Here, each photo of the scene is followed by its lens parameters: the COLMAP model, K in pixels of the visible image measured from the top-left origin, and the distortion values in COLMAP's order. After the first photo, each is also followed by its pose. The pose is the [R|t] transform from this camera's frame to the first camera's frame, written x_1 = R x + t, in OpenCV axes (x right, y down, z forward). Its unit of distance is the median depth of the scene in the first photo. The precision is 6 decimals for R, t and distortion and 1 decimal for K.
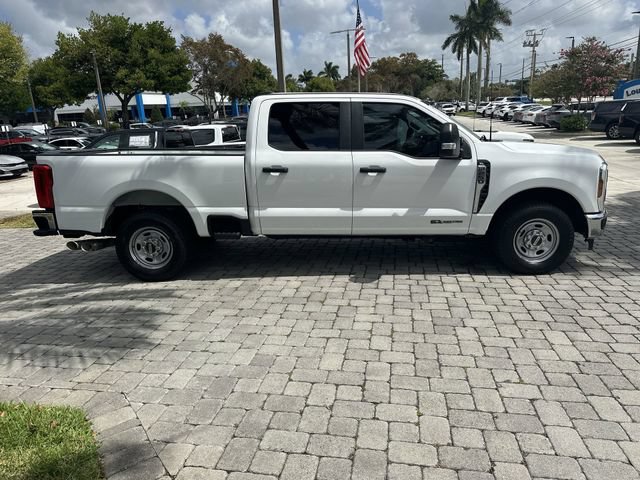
lens RADIAL K [[446.6, 0, 318.1], [0, 446.6, 237.6], [0, 0, 1]] dist [0.050630, -0.079916]
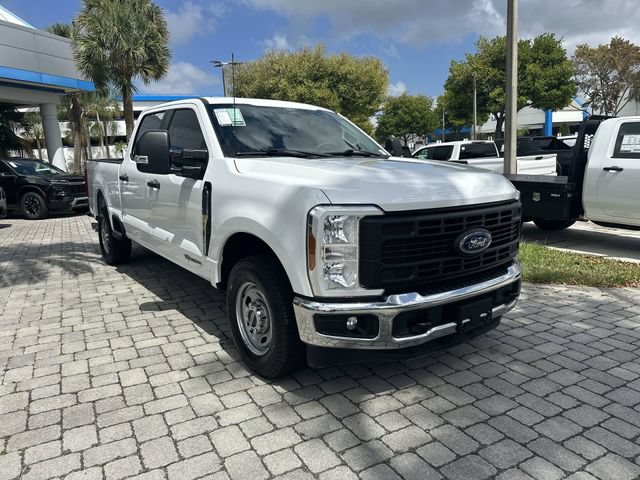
lens RADIAL K [[446.6, 0, 318.1], [0, 446.6, 237.6], [0, 0, 1]] dist [0.050630, -0.079916]
pose [[0.638216, 0.155728, -0.753942, 0.119747], [-0.186409, 0.981445, 0.044922, -0.017668], [0.746948, 0.111871, 0.655403, 0.079937]]
